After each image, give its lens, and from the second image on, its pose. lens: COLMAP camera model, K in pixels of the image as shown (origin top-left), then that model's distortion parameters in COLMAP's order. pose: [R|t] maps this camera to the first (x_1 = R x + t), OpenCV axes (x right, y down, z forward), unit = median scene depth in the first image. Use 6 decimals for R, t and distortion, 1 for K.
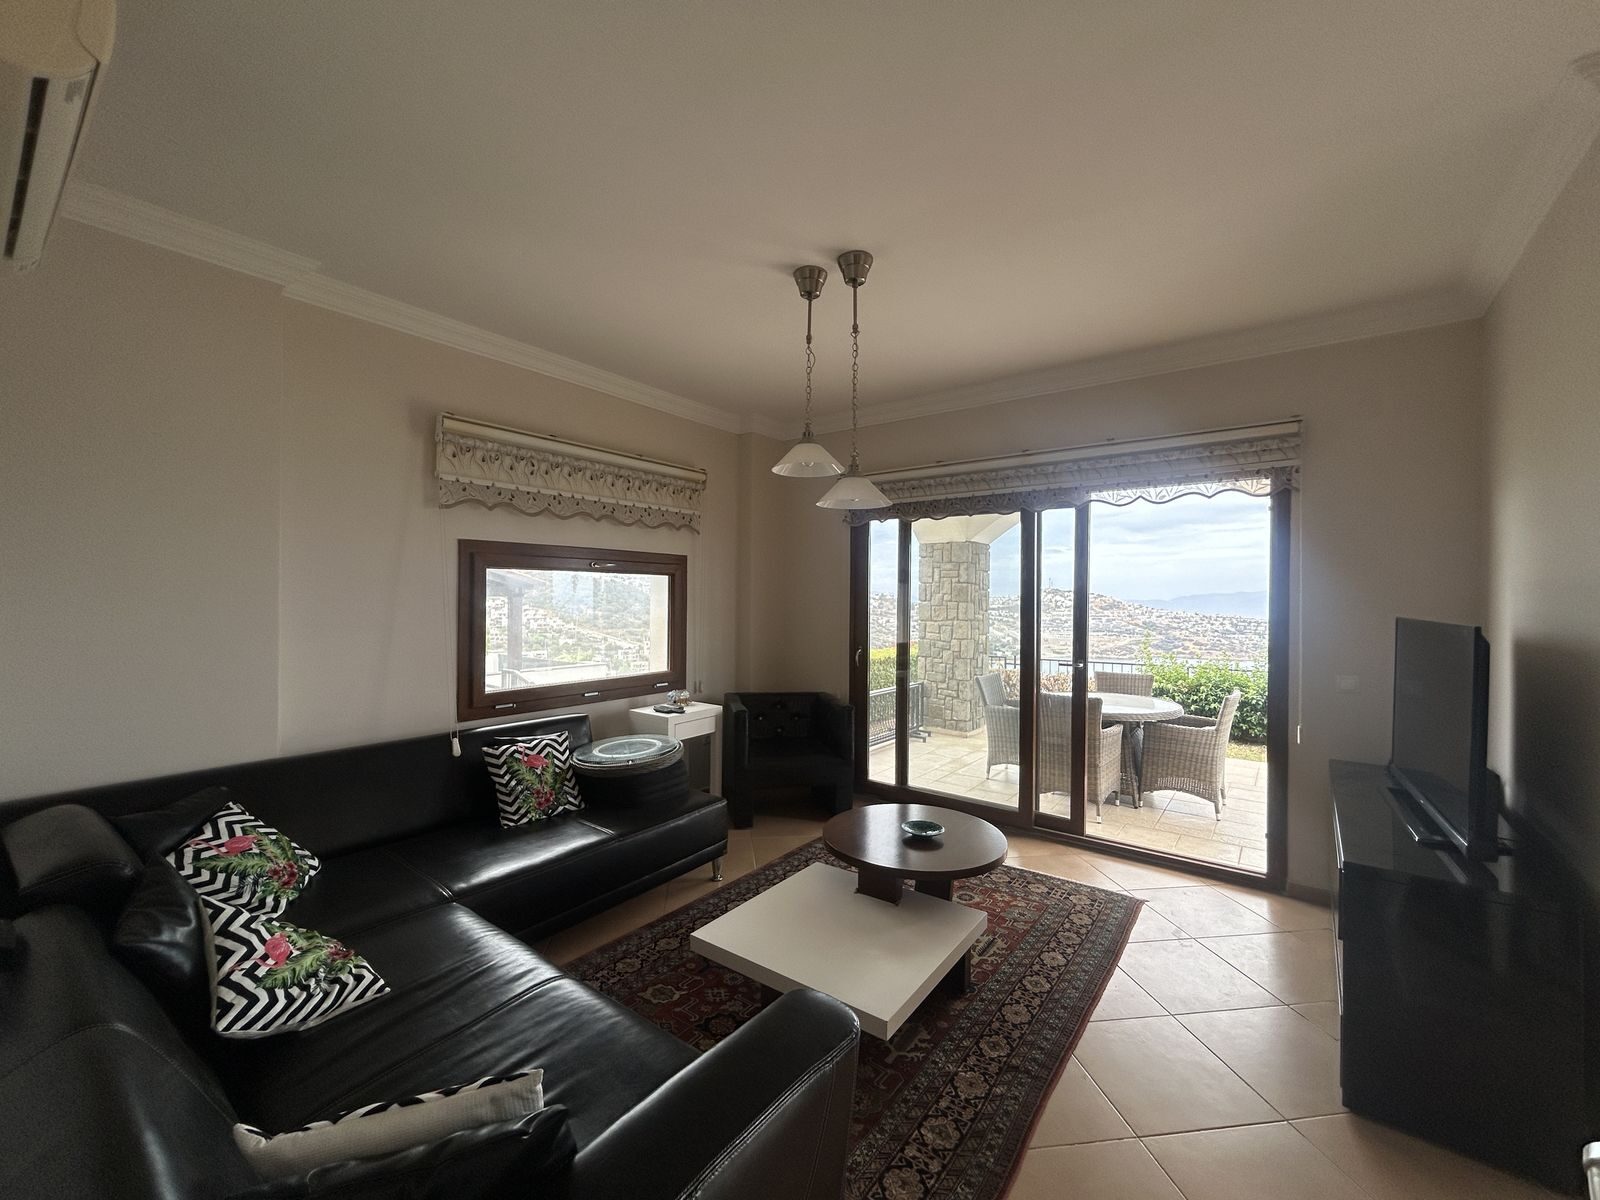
lens RADIAL K [[645.2, 0, 801.5], [0, 645.2, 594.5], [0, 0, 1]] dist [-0.004361, 0.001360]
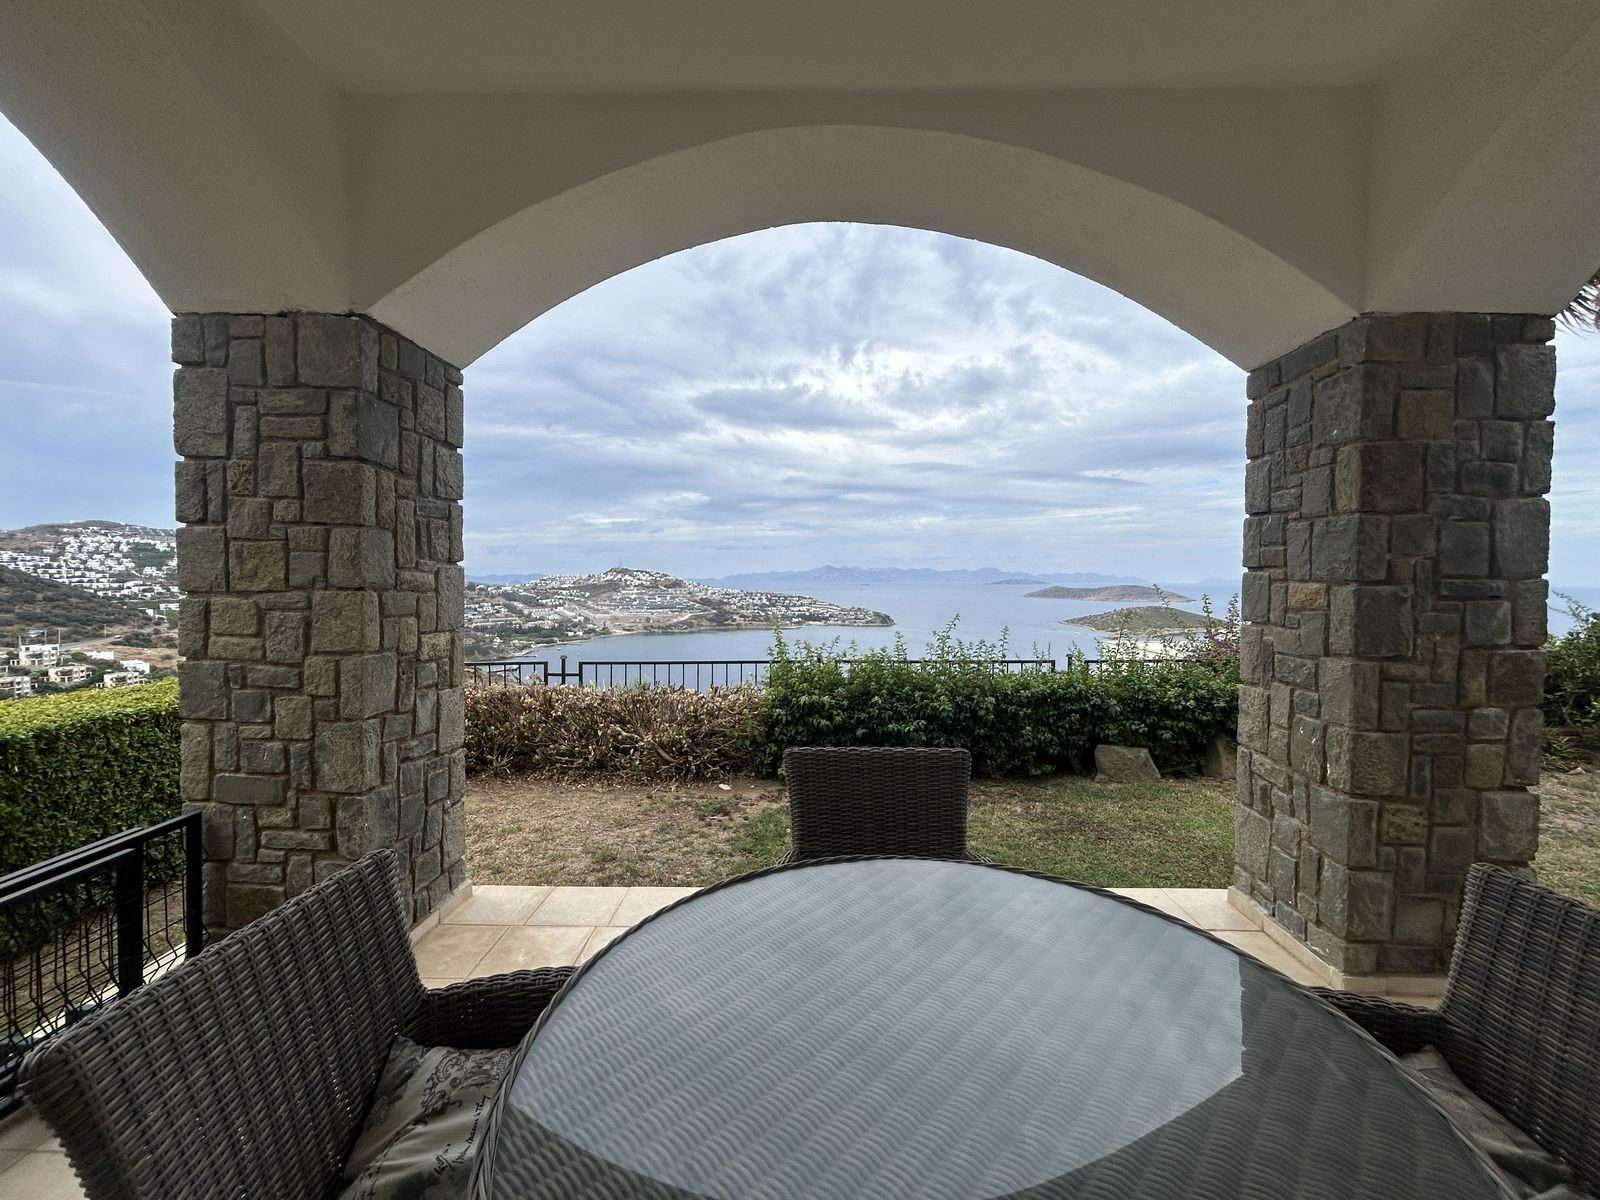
lens RADIAL K [[645.2, 0, 802.3], [0, 645.2, 594.1], [0, 0, 1]] dist [-0.004361, 0.001360]
pose [[0.800057, -0.018696, 0.599633, 0.143902], [0.000181, 0.999522, 0.030922, 0.026855], [-0.599924, -0.024631, 0.799678, 0.238156]]
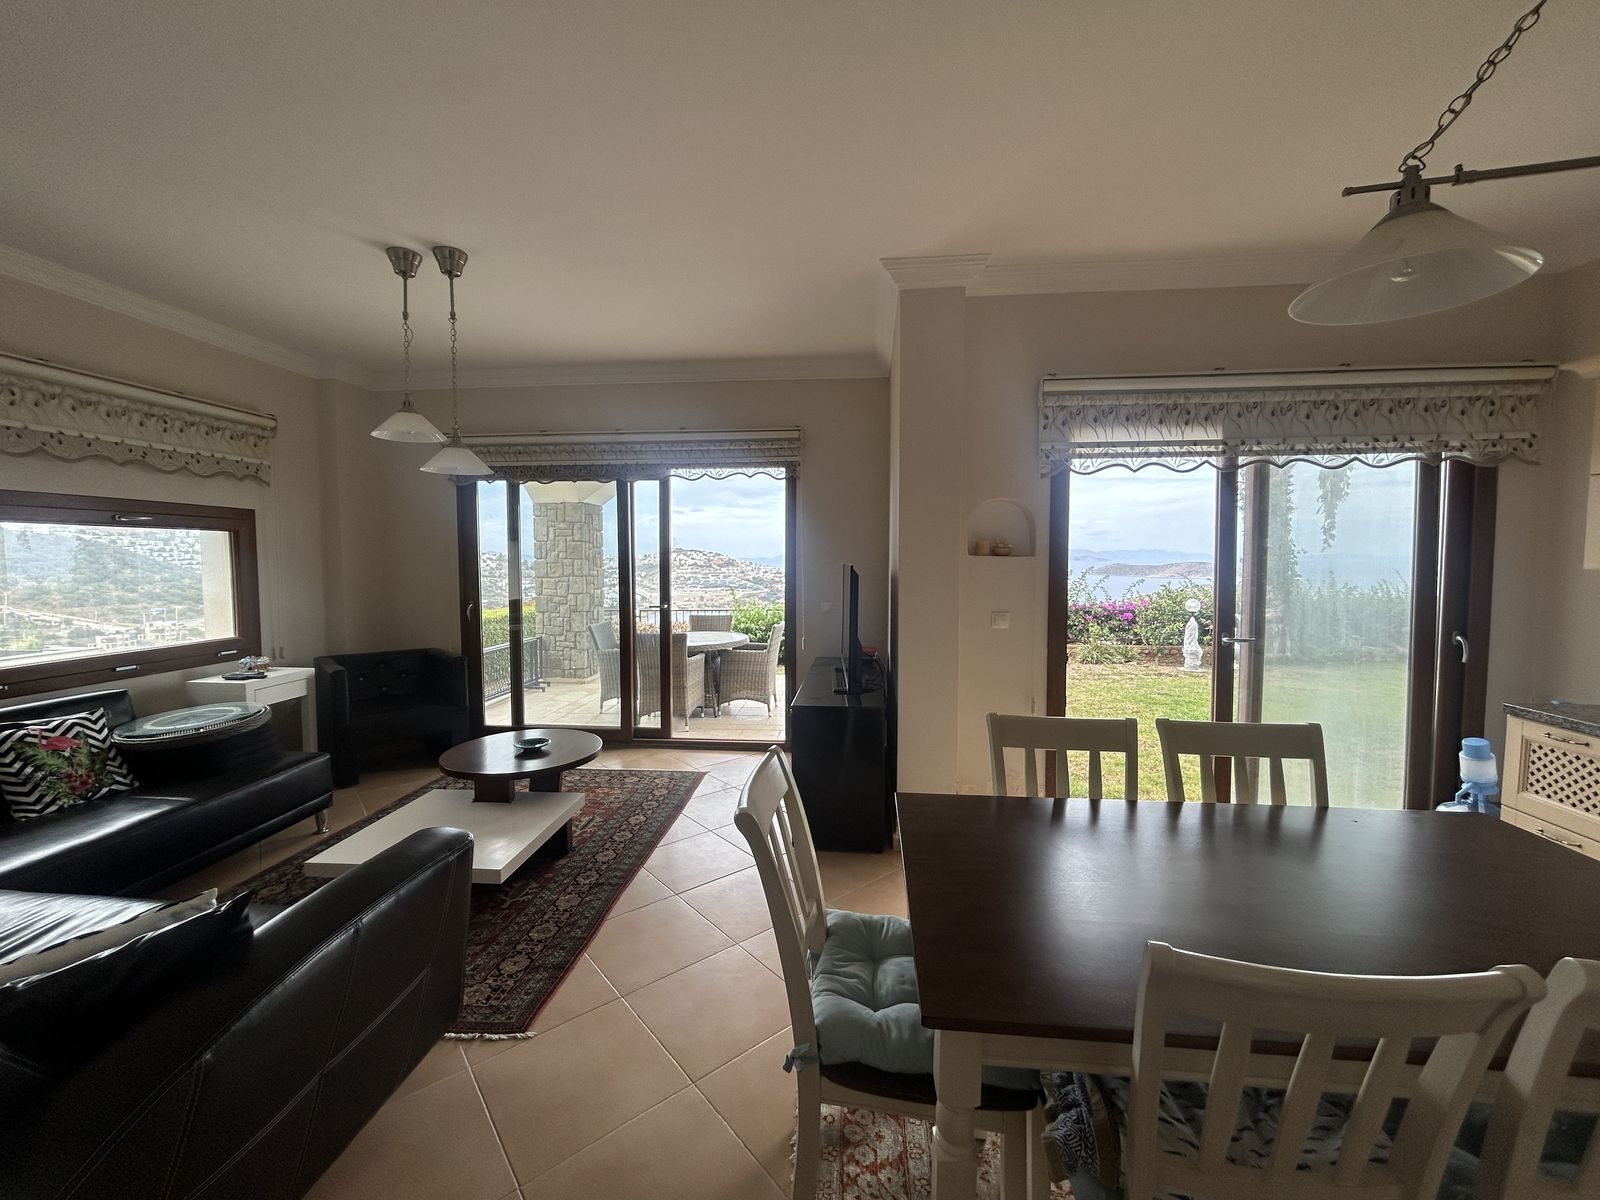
lens RADIAL K [[645.2, 0, 797.3], [0, 645.2, 593.6], [0, 0, 1]] dist [-0.004361, 0.001360]
pose [[0.849772, -0.039301, 0.525684, -0.012888], [0.007061, 0.997976, 0.063196, 0.007876], [-0.527103, -0.049990, 0.848330, -0.238201]]
